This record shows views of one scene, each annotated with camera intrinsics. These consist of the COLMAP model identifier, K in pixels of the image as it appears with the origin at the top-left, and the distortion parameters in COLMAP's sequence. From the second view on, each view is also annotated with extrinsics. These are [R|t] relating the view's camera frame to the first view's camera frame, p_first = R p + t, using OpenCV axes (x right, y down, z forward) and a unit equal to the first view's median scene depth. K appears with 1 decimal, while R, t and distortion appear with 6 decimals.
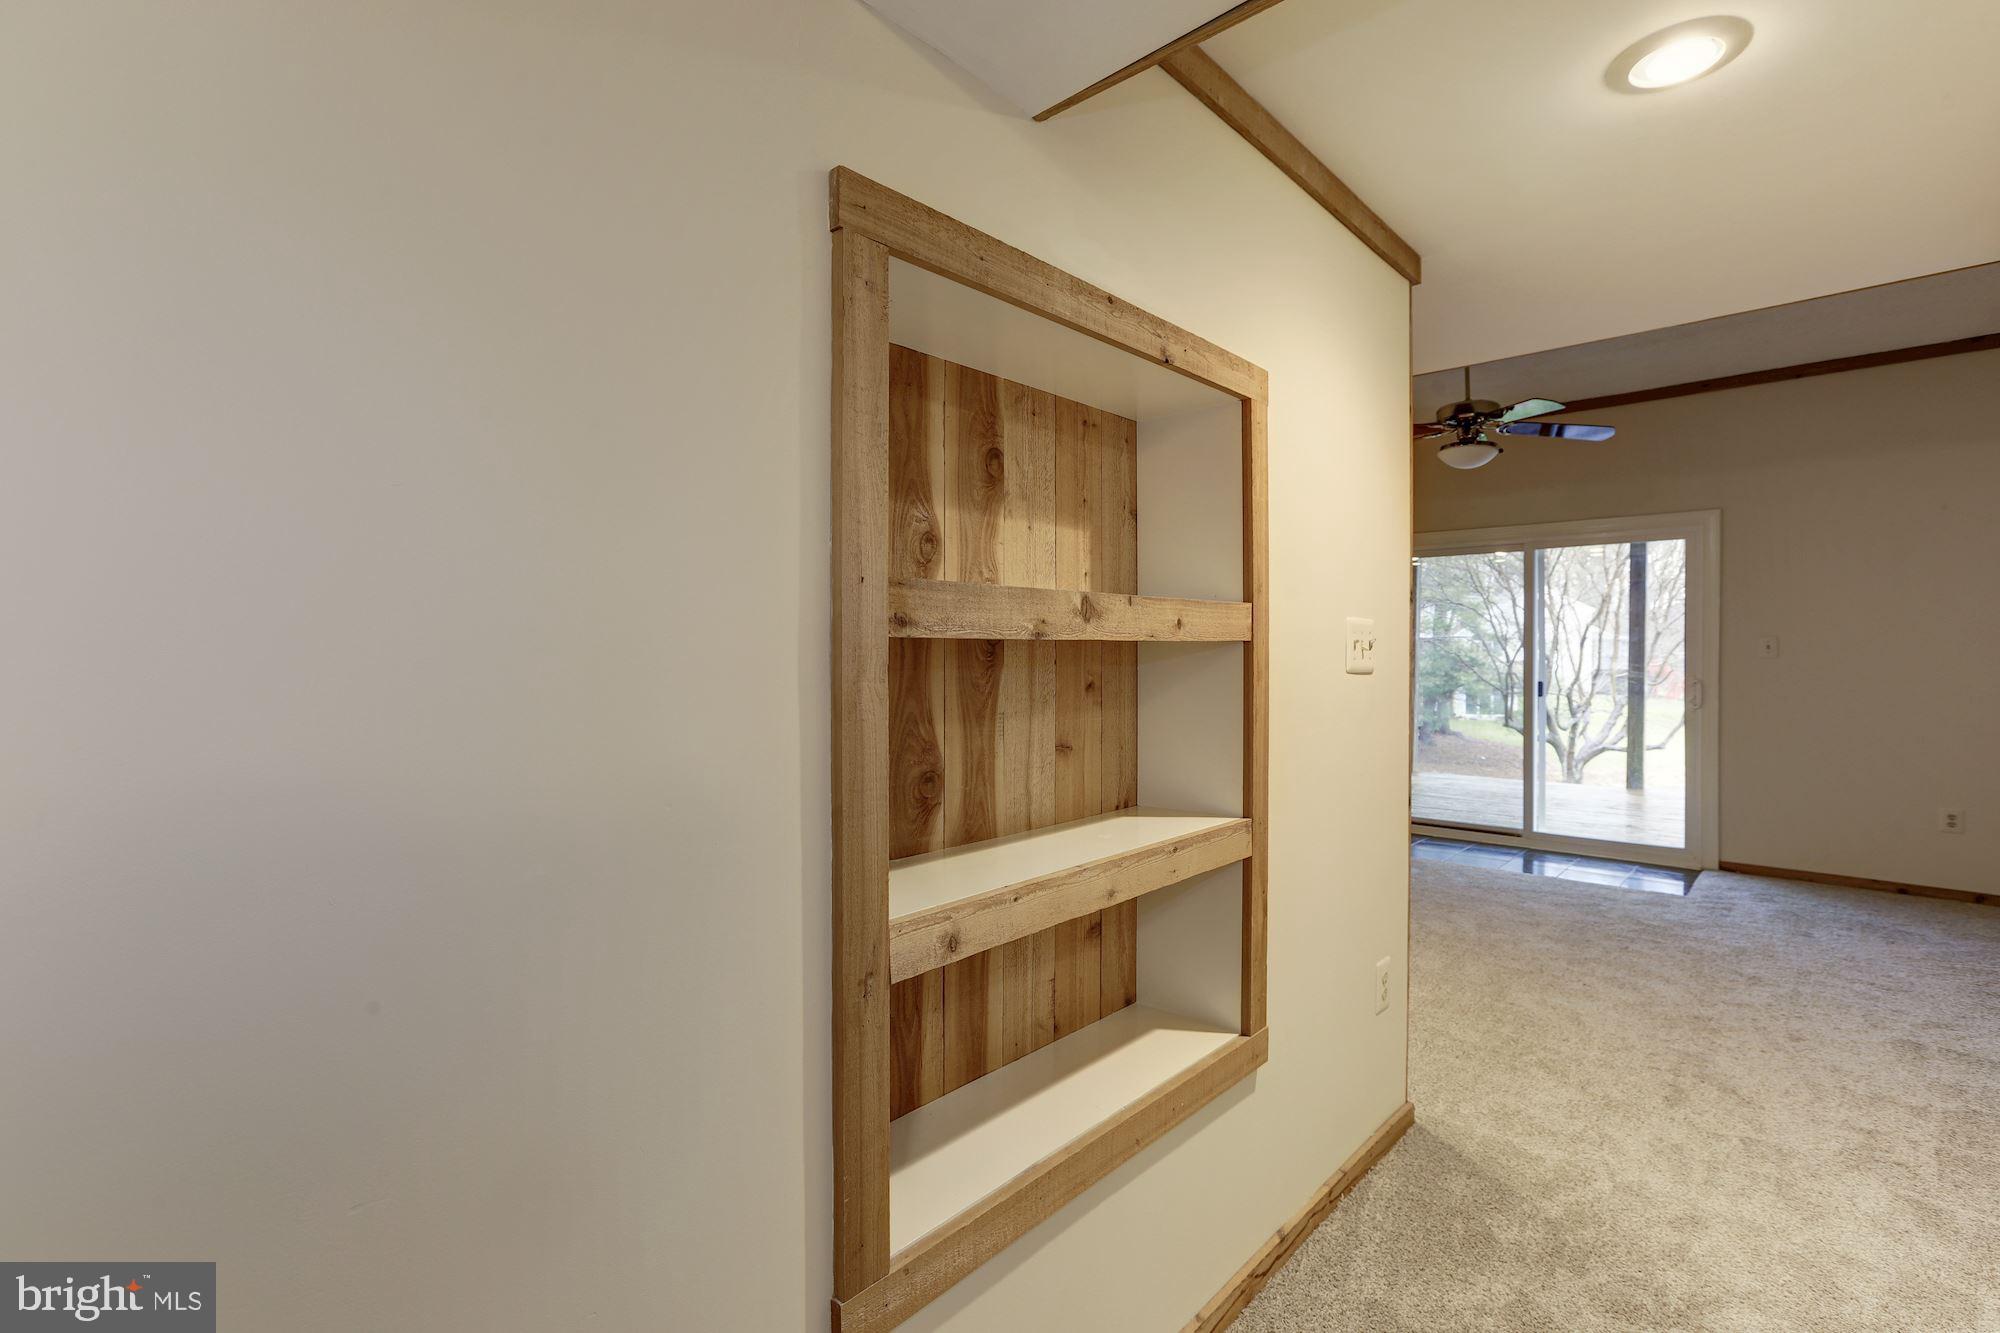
lens RADIAL K [[917.6, 0, 1001.1], [0, 917.6, 661.6], [0, 0, 1]] dist [-0.008777, 0.001335]
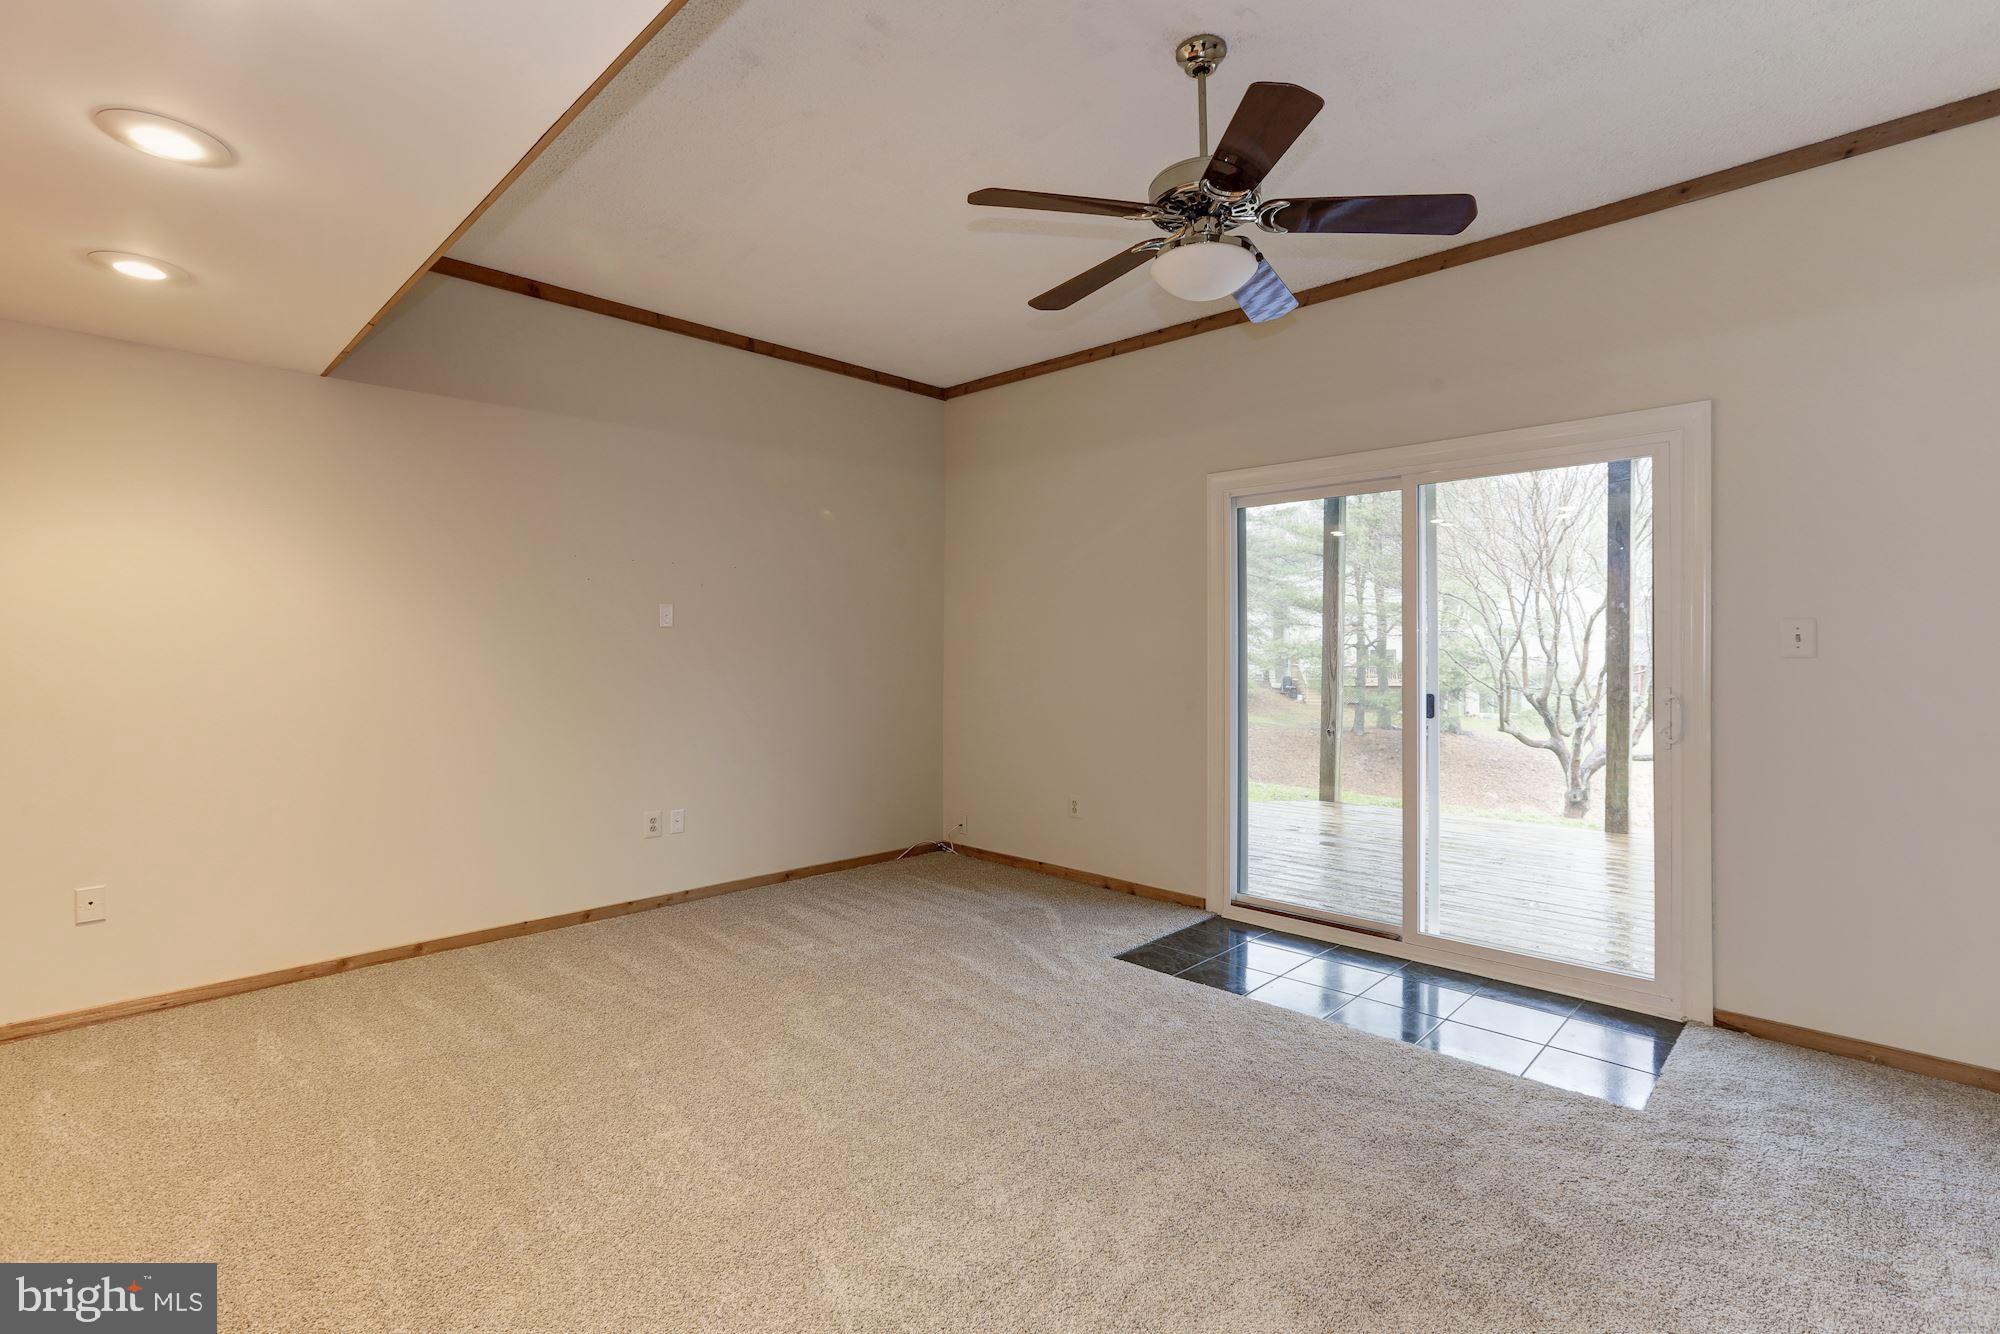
lens RADIAL K [[913.2, 0, 994.7], [0, 913.2, 653.7], [0, 0, 1]] dist [-0.004167, 0.000135]
pose [[0.999548, -0.004404, -0.029743, 0.218358], [0.004250, 0.999977, -0.005240, -0.002858], [0.029765, 0.005112, 0.999544, 0.256004]]
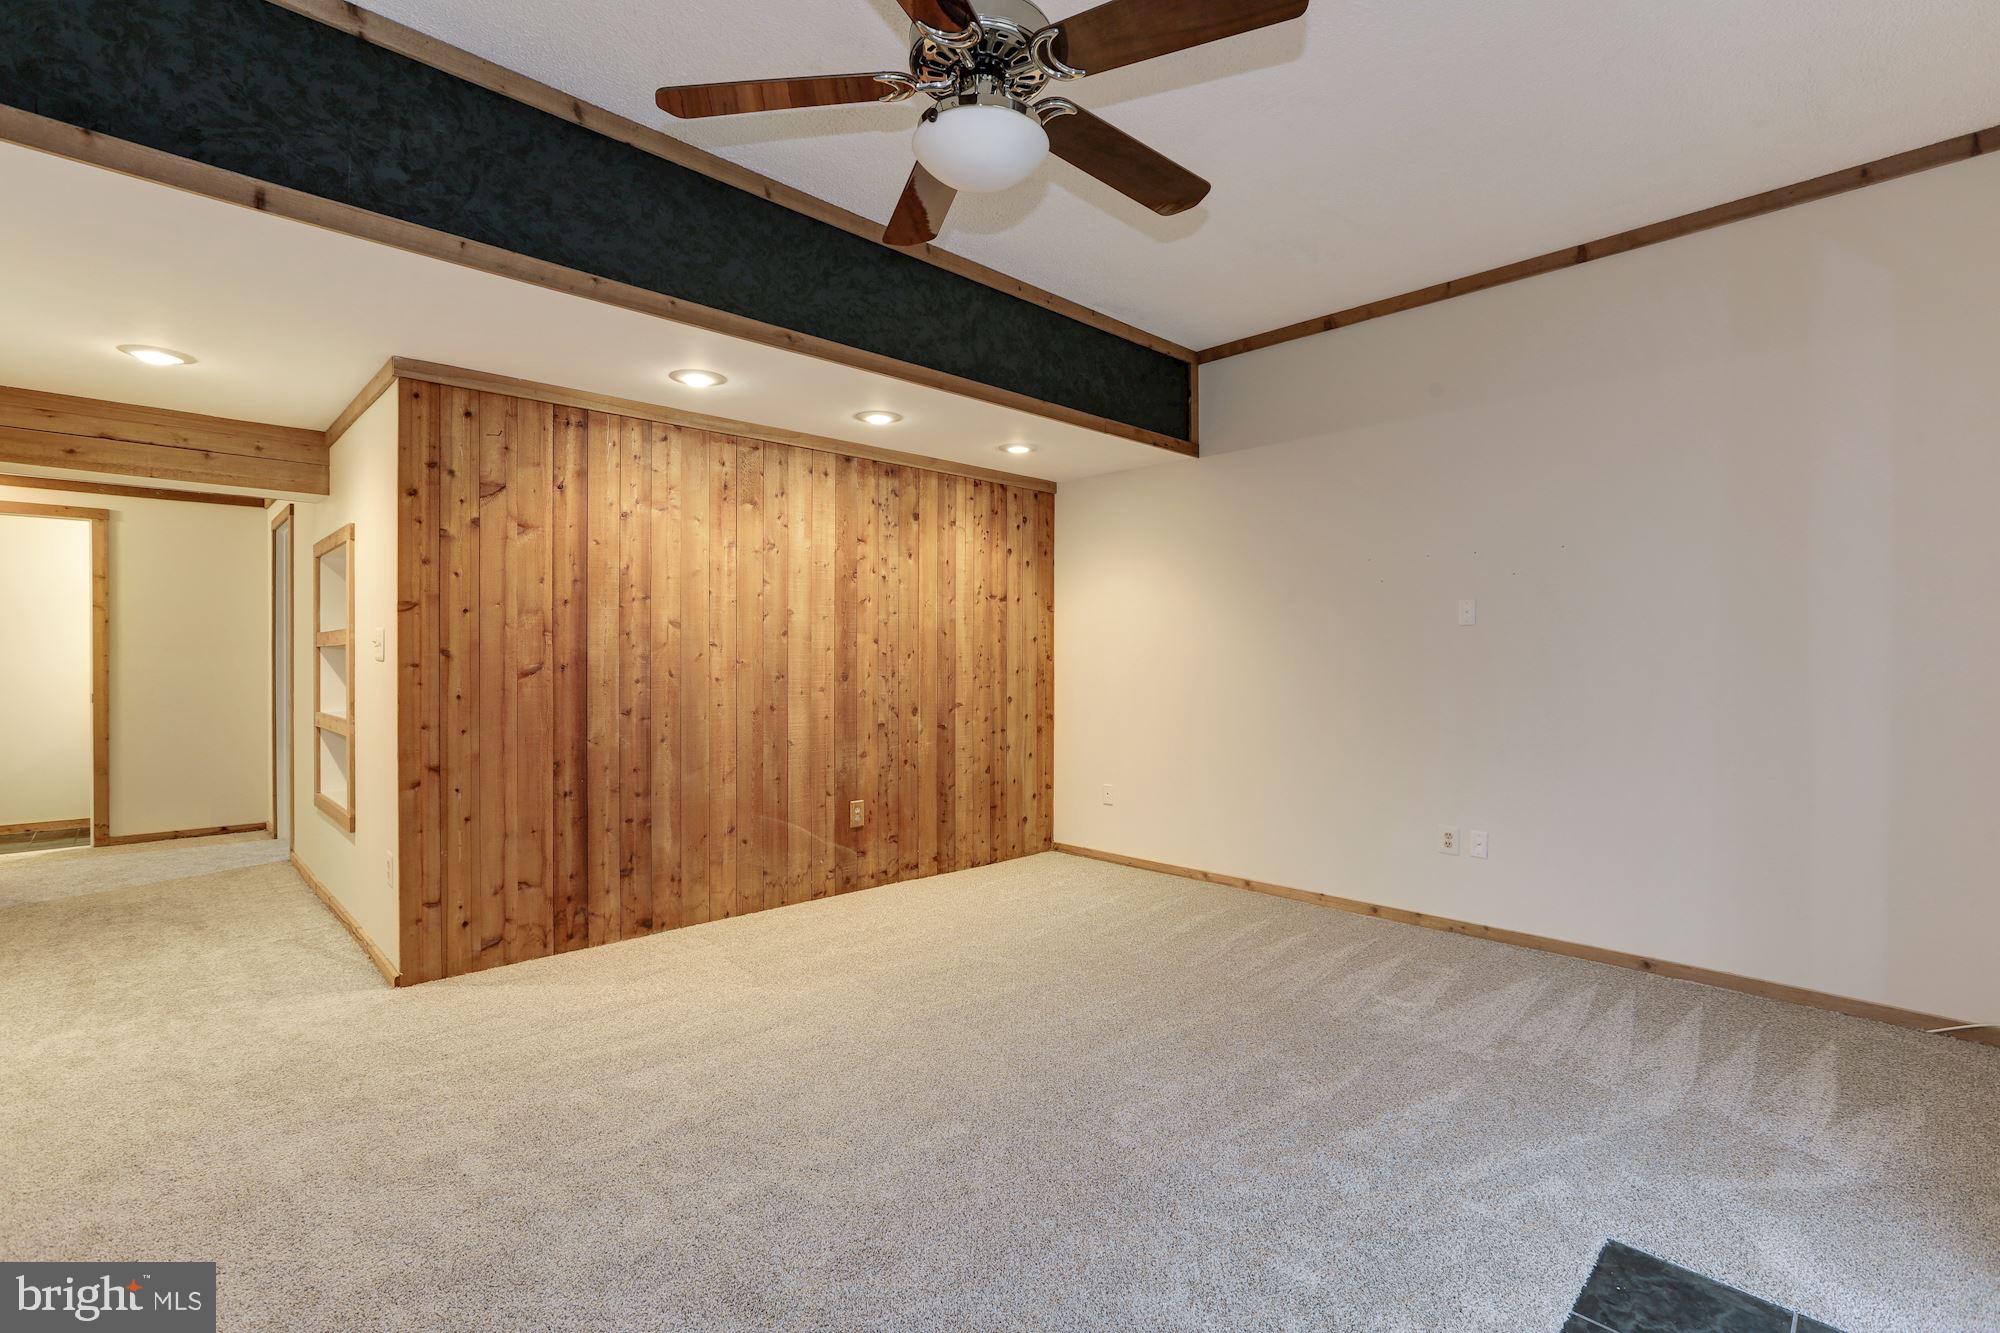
lens RADIAL K [[913.2, 0, 994.7], [0, 913.2, 653.2], [0, 0, 1]] dist [-0.004167, 0.000135]
pose [[-0.054049, -0.010173, -0.998486, 0.495375], [-0.008055, 0.999920, -0.009751, -0.000343], [0.998506, 0.007516, -0.054126, 0.554849]]
